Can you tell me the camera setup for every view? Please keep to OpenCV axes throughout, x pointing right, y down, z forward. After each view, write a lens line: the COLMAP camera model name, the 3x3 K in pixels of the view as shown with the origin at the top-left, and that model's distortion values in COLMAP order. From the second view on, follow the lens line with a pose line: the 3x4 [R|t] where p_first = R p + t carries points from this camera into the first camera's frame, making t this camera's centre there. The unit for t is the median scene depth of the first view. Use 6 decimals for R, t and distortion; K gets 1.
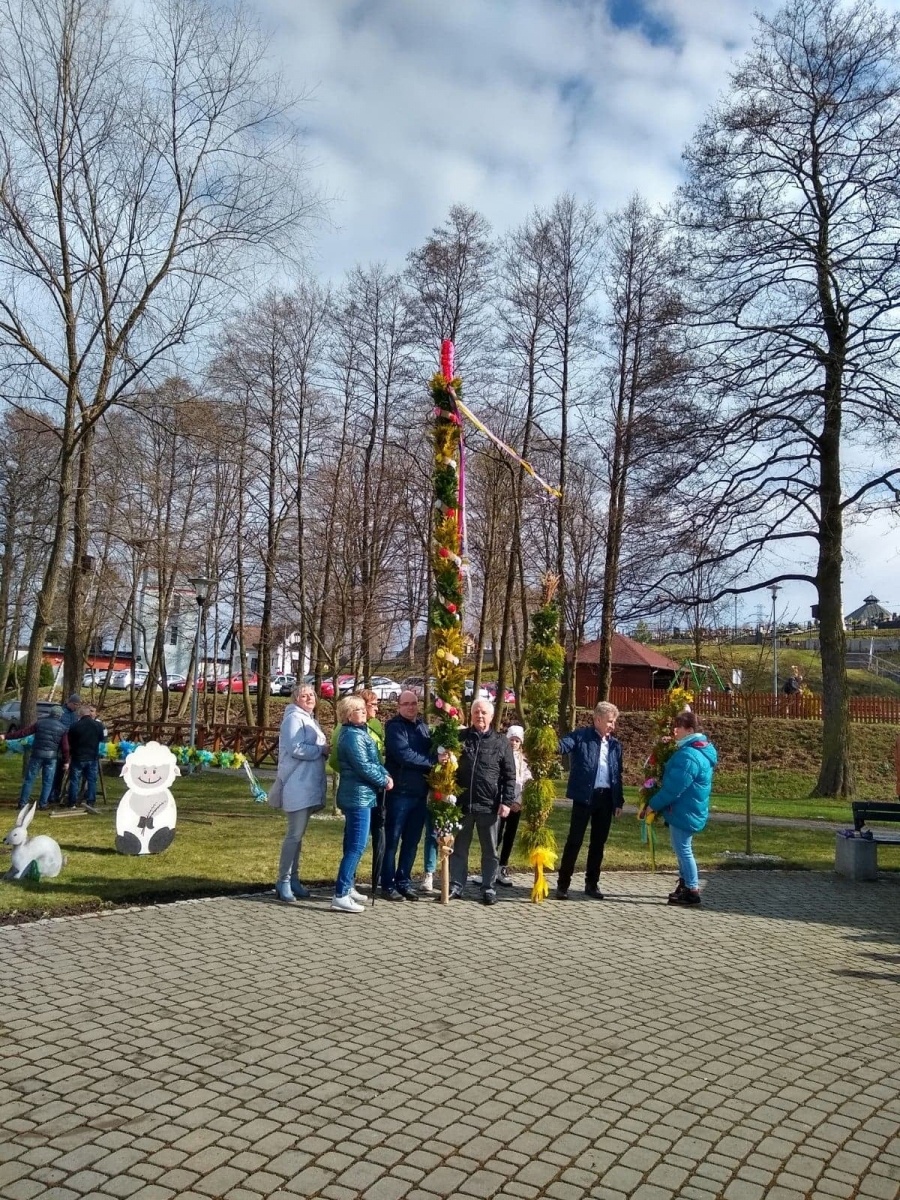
lens RADIAL K [[951.6, 0, 452.8], [0, 951.6, 598.7], [0, 0, 1]] dist [0.017240, -0.033995]
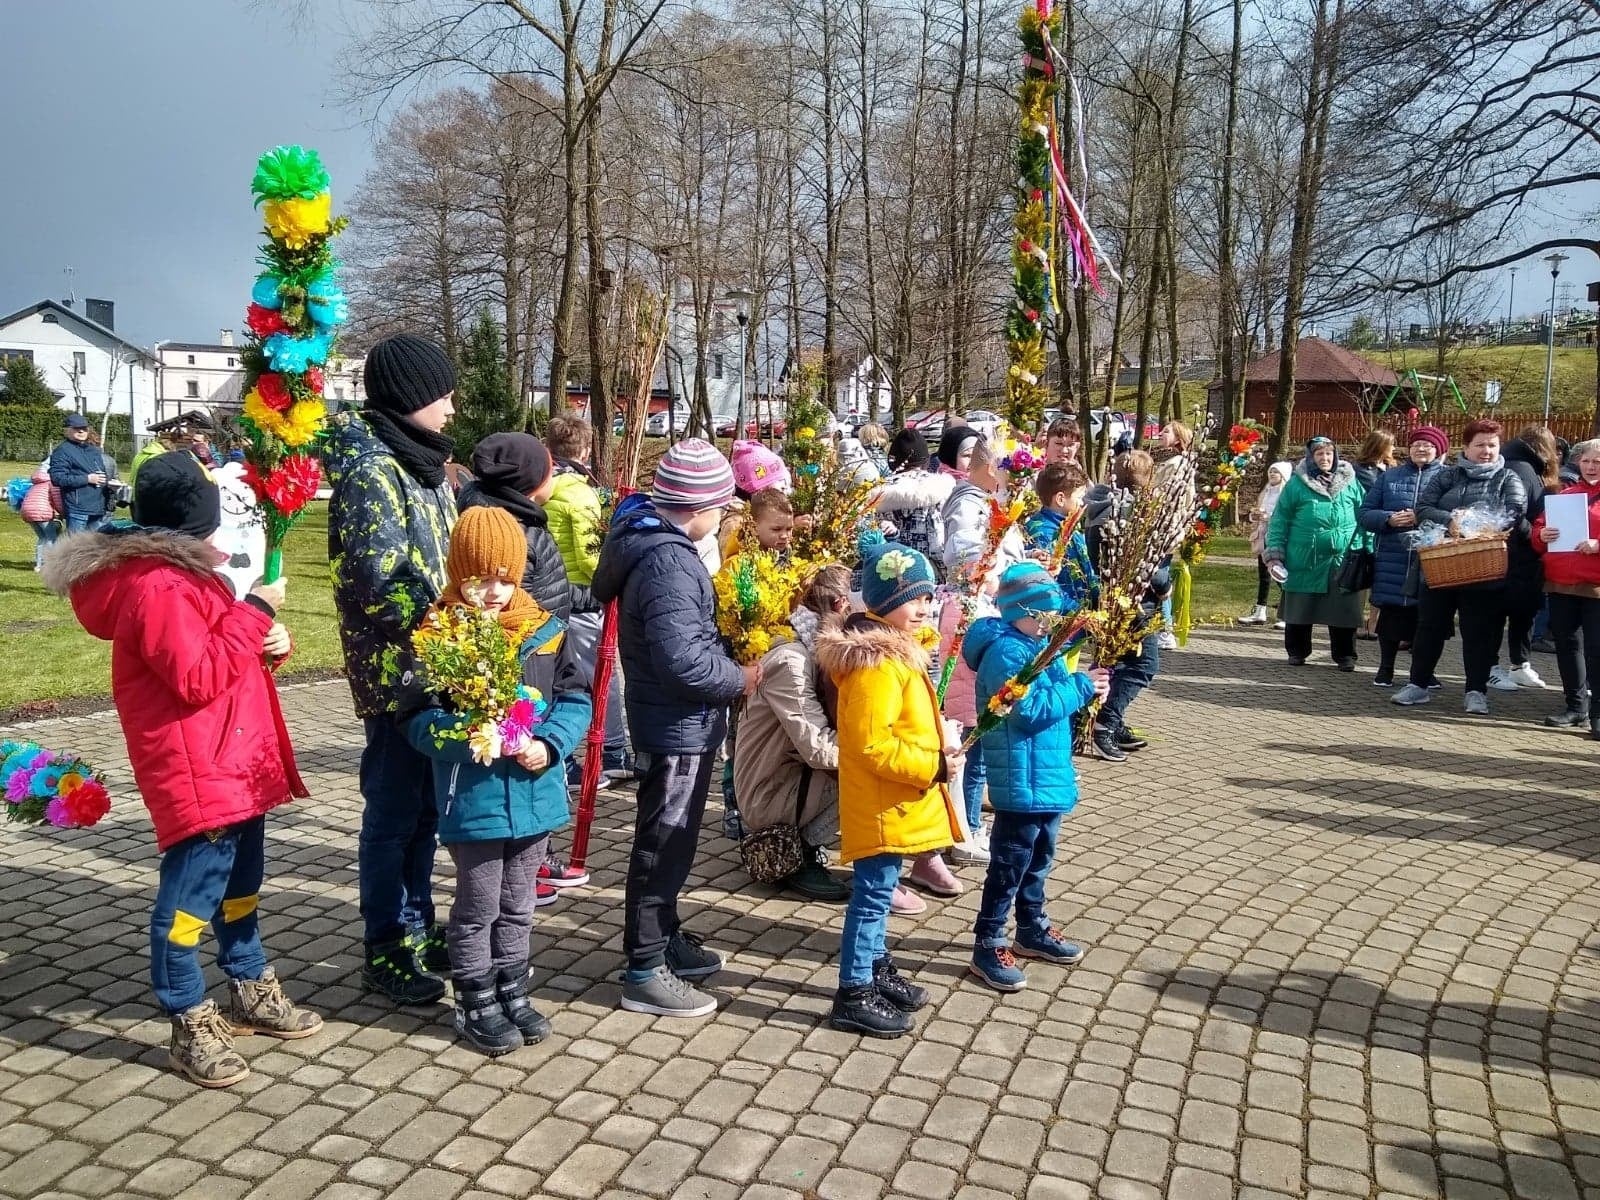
lens RADIAL K [[1268.8, 0, 807.8], [0, 1268.8, 611.4], [0, 0, 1]] dist [0.017240, -0.033995]
pose [[0.975904, 0.002038, -0.218190, 0.021123], [0.049173, 0.972180, 0.229016, -0.000863], [0.212586, -0.234226, 0.948654, -0.056560]]
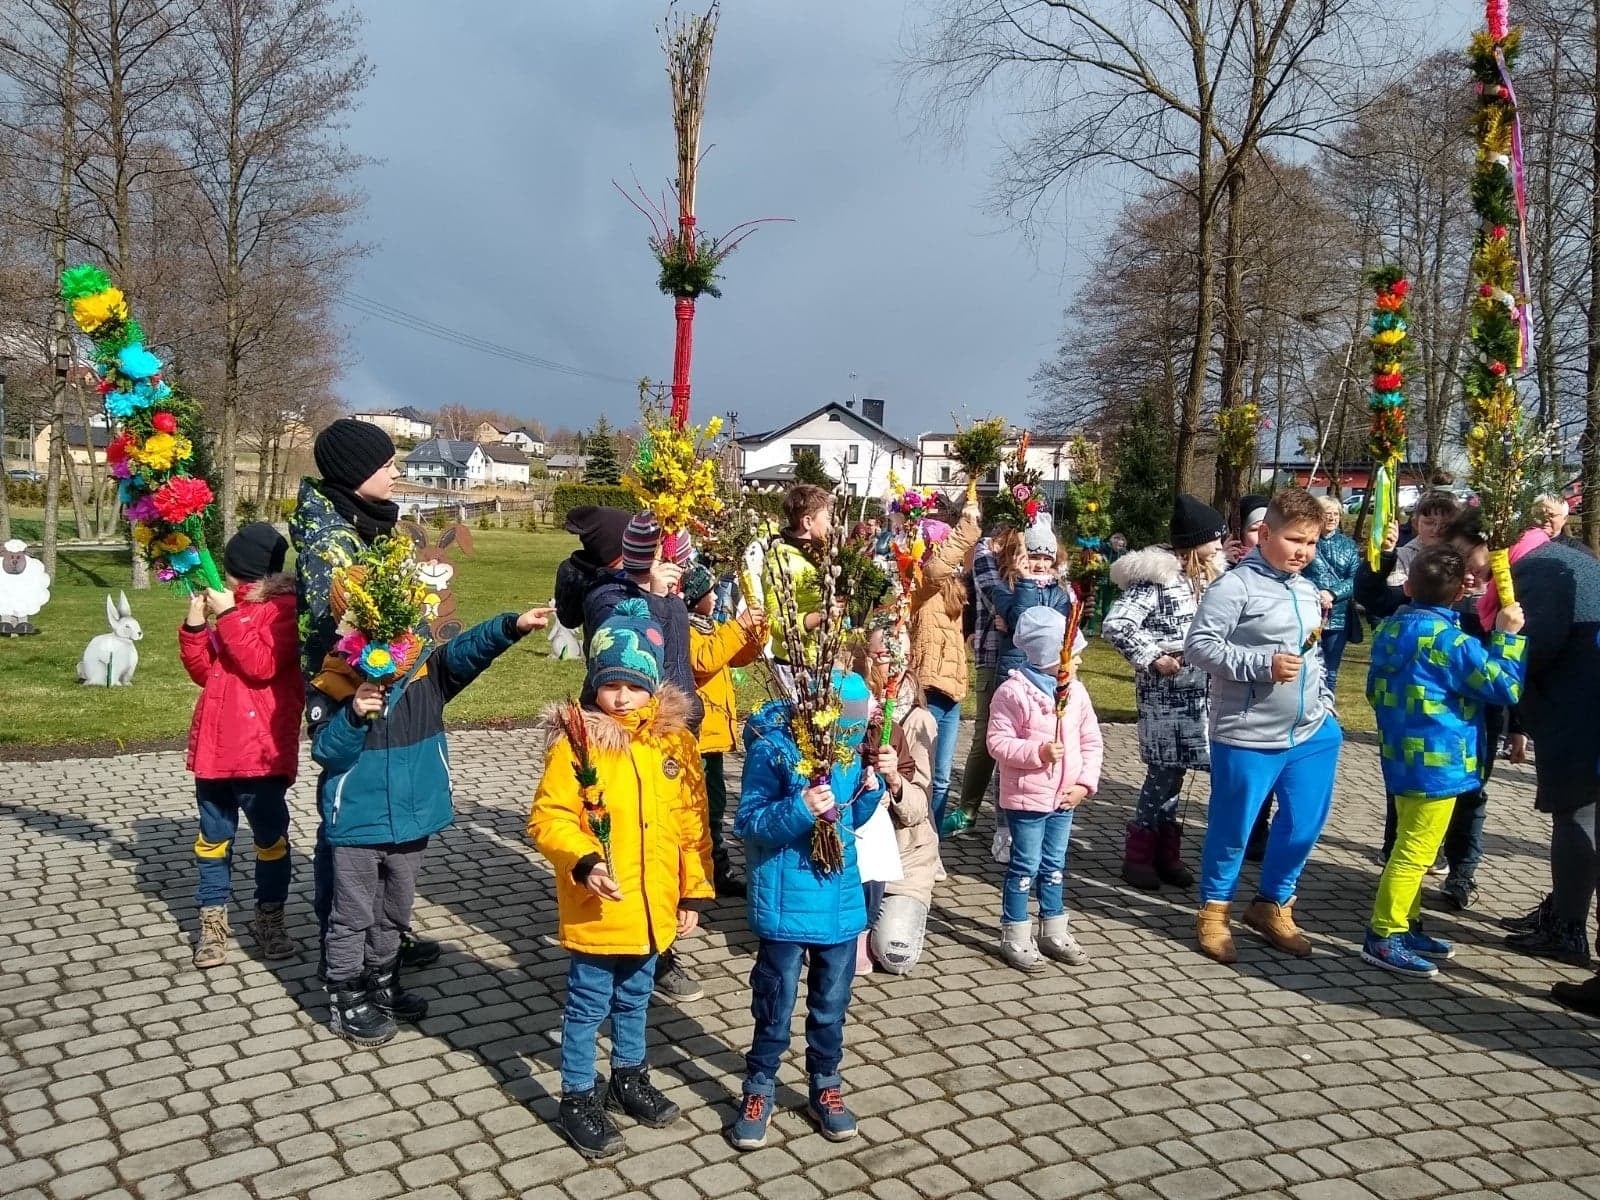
lens RADIAL K [[1268.8, 0, 791.3], [0, 1268.8, 608.1], [0, 0, 1]] dist [0.017240, -0.033995]
pose [[0.693327, 0.020757, -0.720324, 0.106287], [0.097525, 0.987686, 0.122331, 0.006014], [0.713993, -0.155065, 0.682765, -0.018305]]
